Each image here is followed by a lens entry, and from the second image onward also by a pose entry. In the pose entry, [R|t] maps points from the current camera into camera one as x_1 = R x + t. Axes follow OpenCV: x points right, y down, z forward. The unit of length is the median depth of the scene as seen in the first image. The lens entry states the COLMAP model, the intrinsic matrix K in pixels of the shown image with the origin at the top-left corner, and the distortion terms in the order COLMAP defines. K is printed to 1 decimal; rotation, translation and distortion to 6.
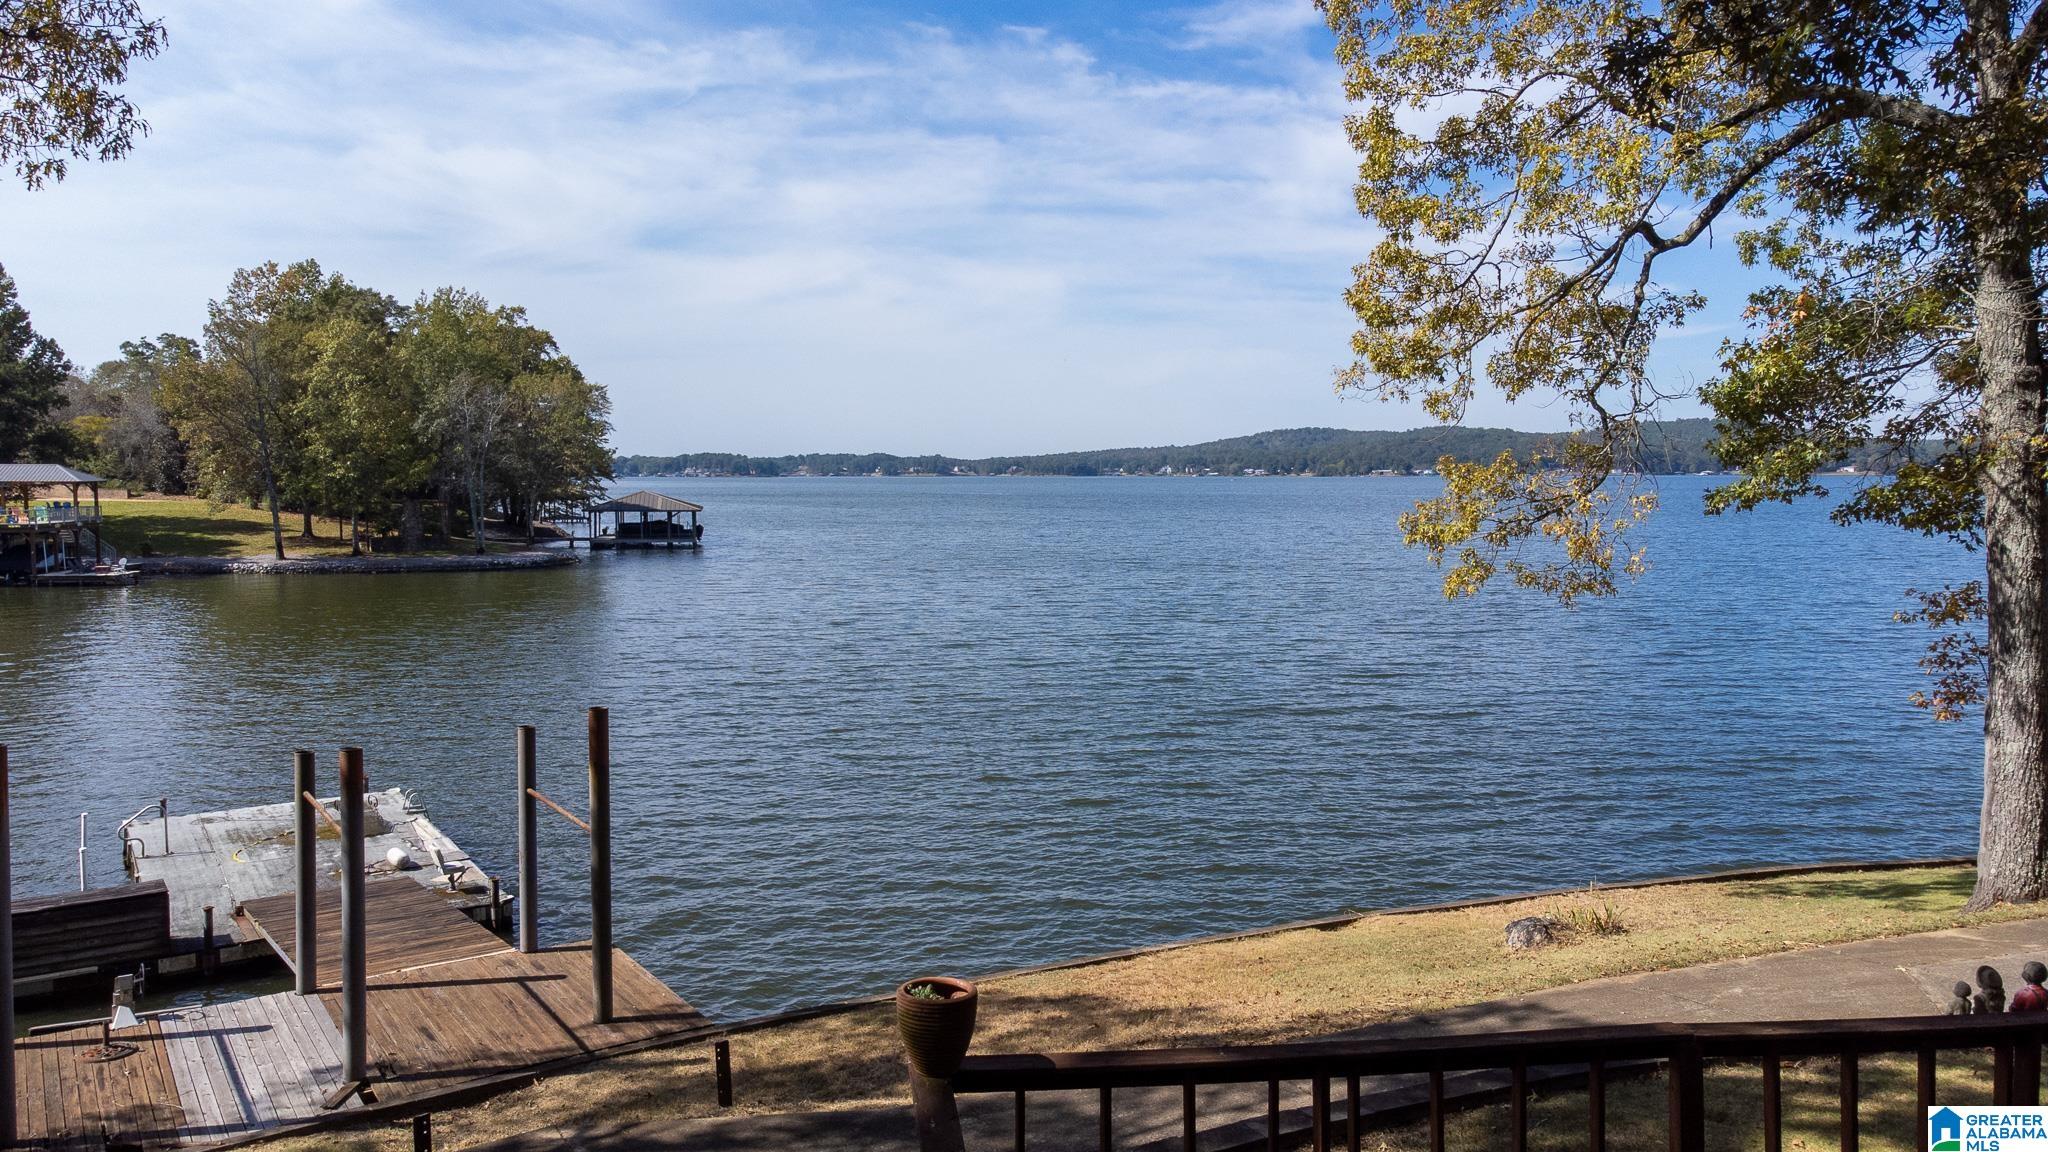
lens RADIAL K [[1509.8, 0, 1025.4], [0, 1509.8, 528.6], [0, 0, 1]] dist [-0.008263, 0.085120]
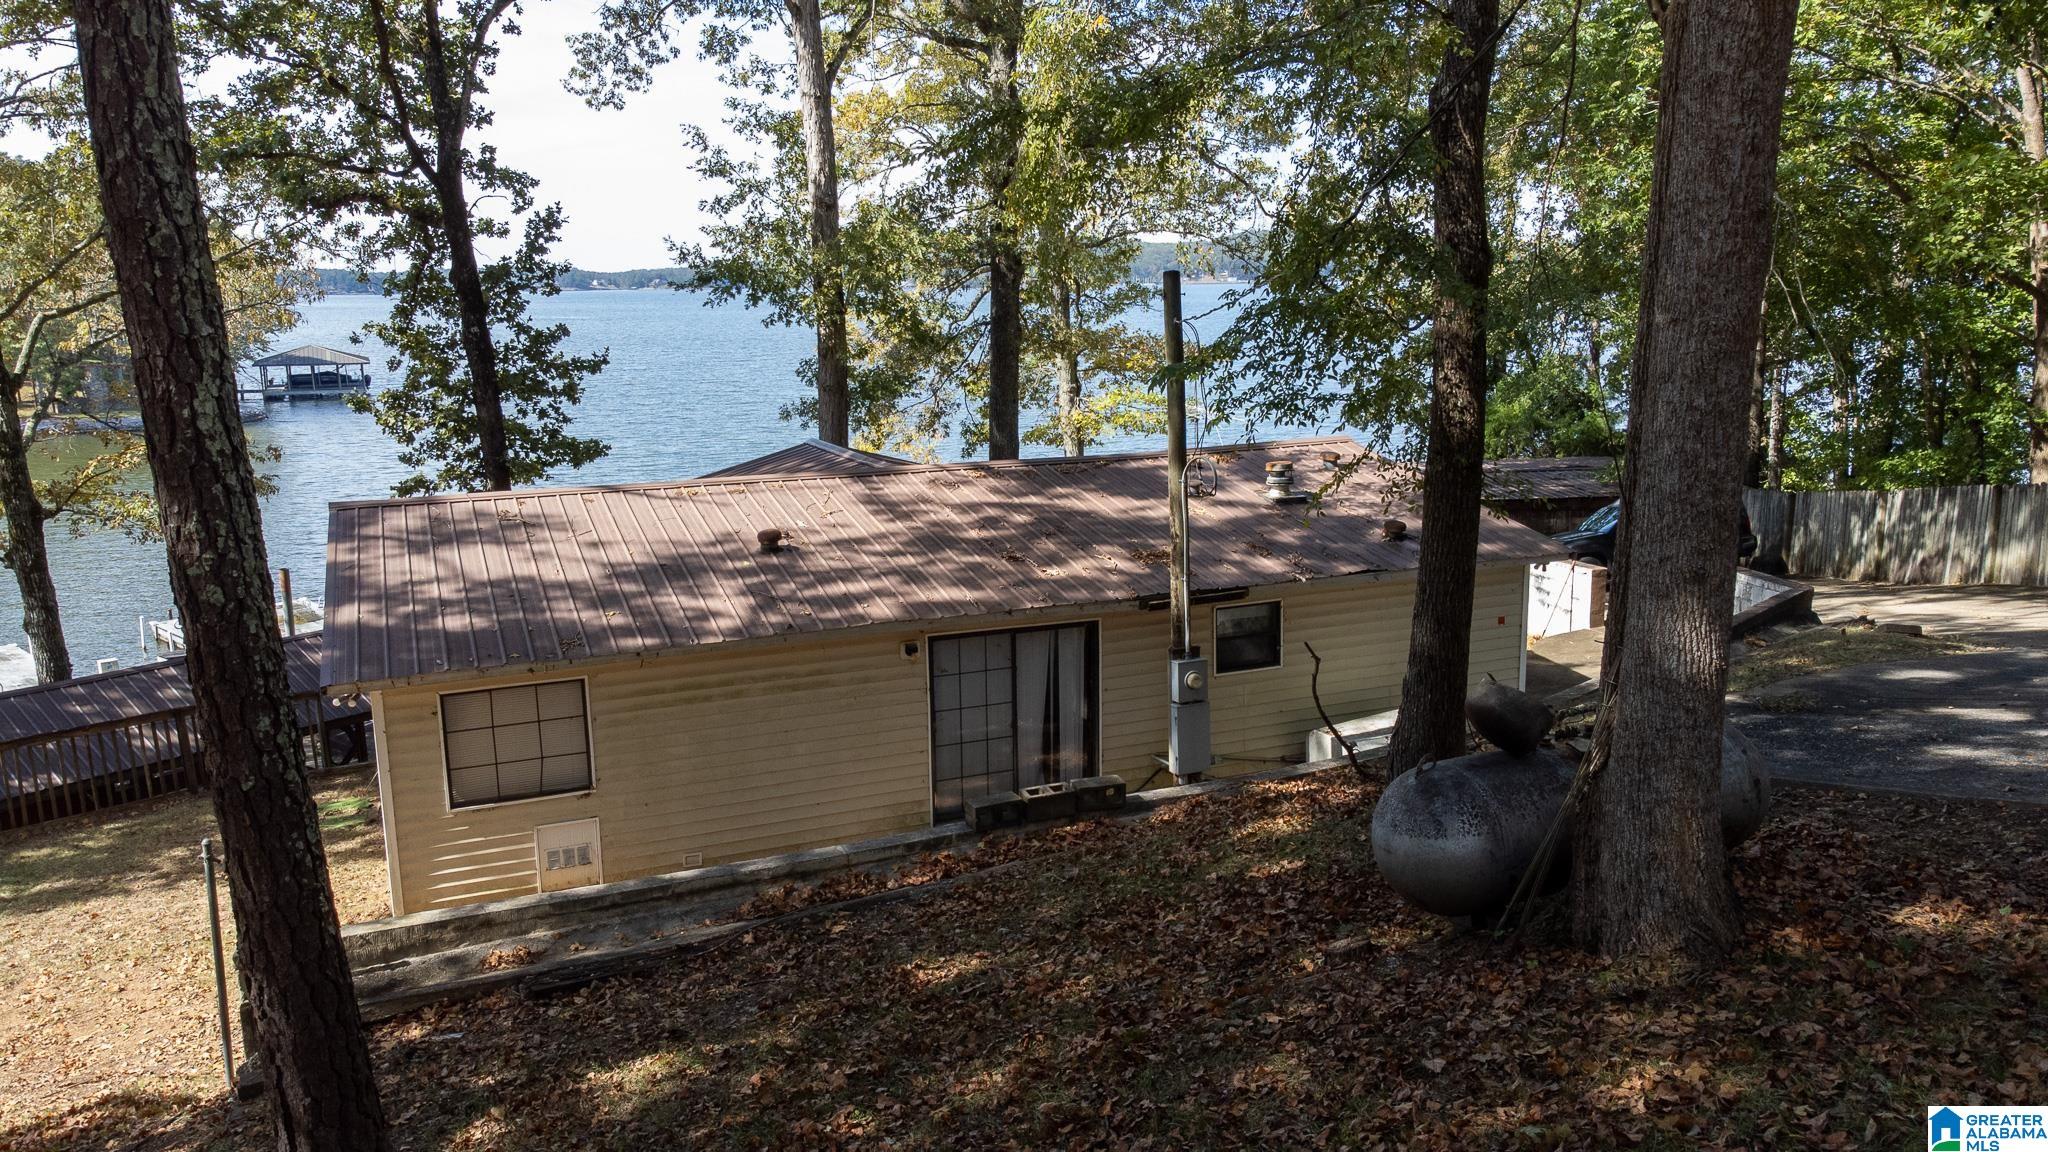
lens RADIAL K [[1509.8, 0, 1025.4], [0, 1509.8, 528.6], [0, 0, 1]] dist [-0.008263, 0.085120]
pose [[0.973012, -0.043025, 0.226707, -0.009905], [0.013782, 0.991545, 0.129030, -0.135495], [-0.230342, -0.122423, 0.965378, -0.983109]]
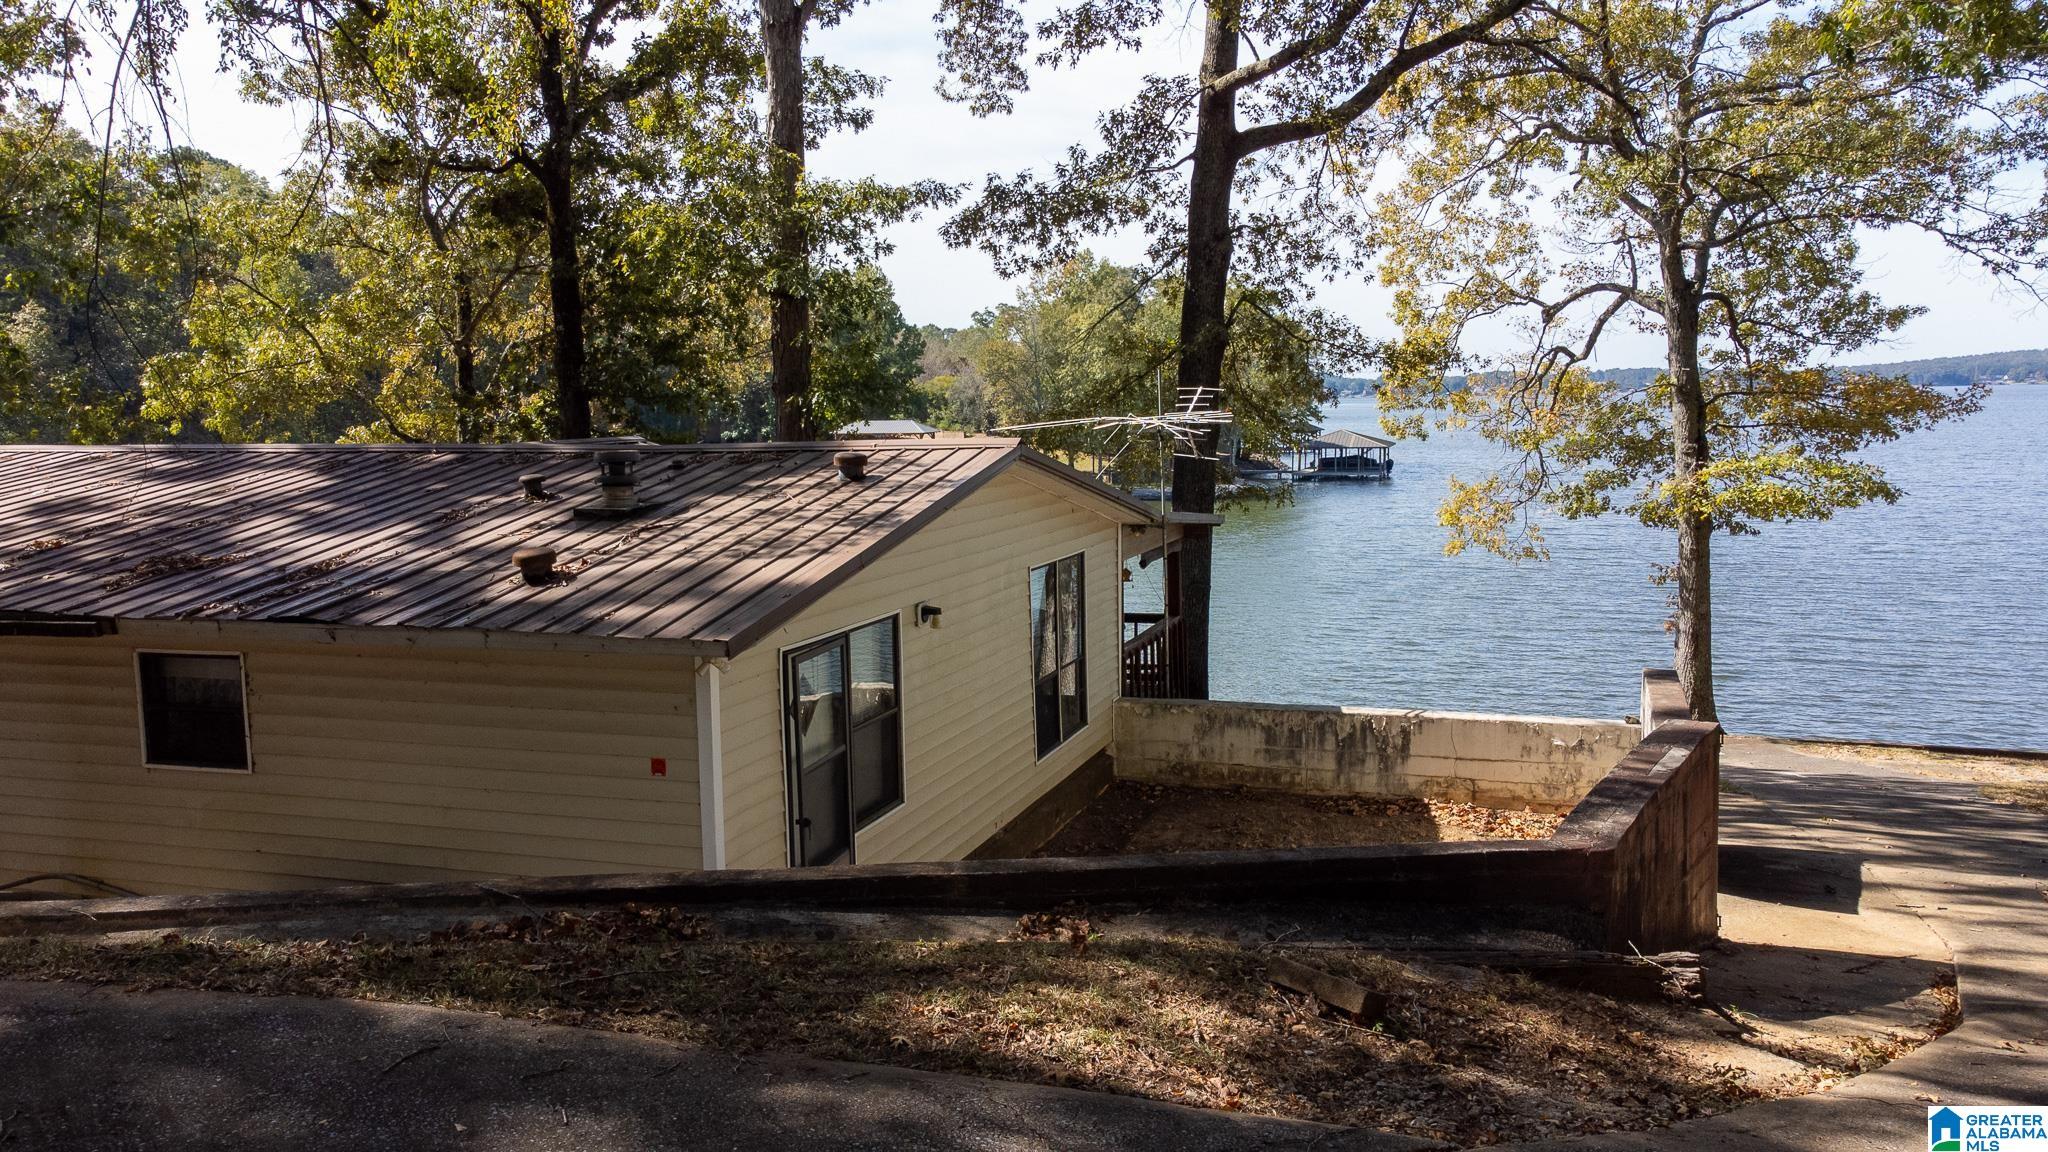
lens RADIAL K [[1509.8, 0, 1025.4], [0, 1509.8, 528.6], [0, 0, 1]] dist [-0.008263, 0.085120]
pose [[0.867061, 0.031763, -0.497189, 0.567743], [-0.003464, 0.998326, 0.057737, -0.075121], [0.498190, -0.048339, 0.865719, -0.627415]]
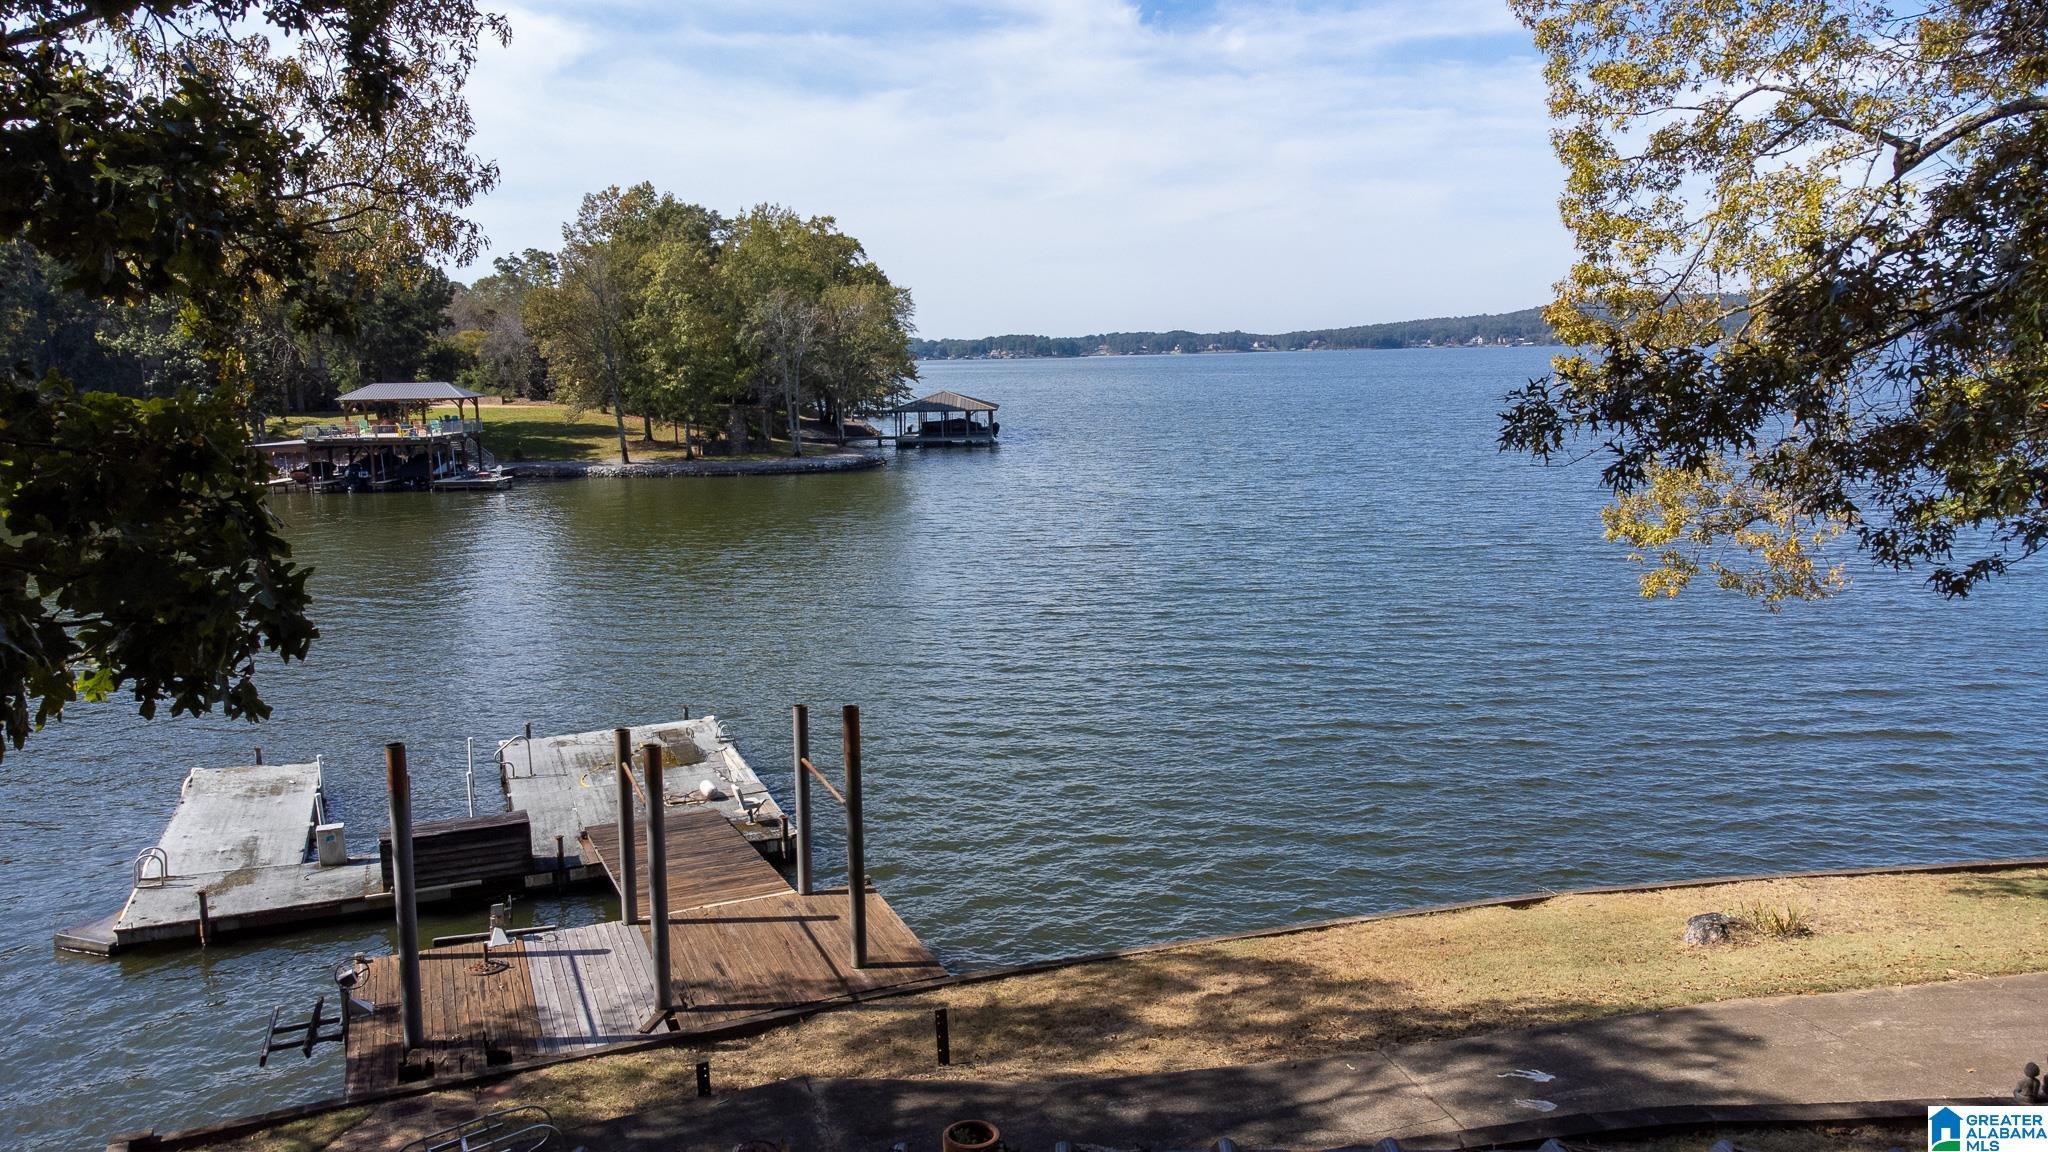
lens RADIAL K [[1485.8, 0, 1045.7], [0, 1485.8, 513.0], [0, 0, 1]] dist [-0.008408, 0.077965]
pose [[0.982713, 0.006896, -0.185008, 0.049126], [0.006592, 0.997369, 0.072189, -0.070663], [0.185019, -0.072161, 0.980082, -0.058523]]
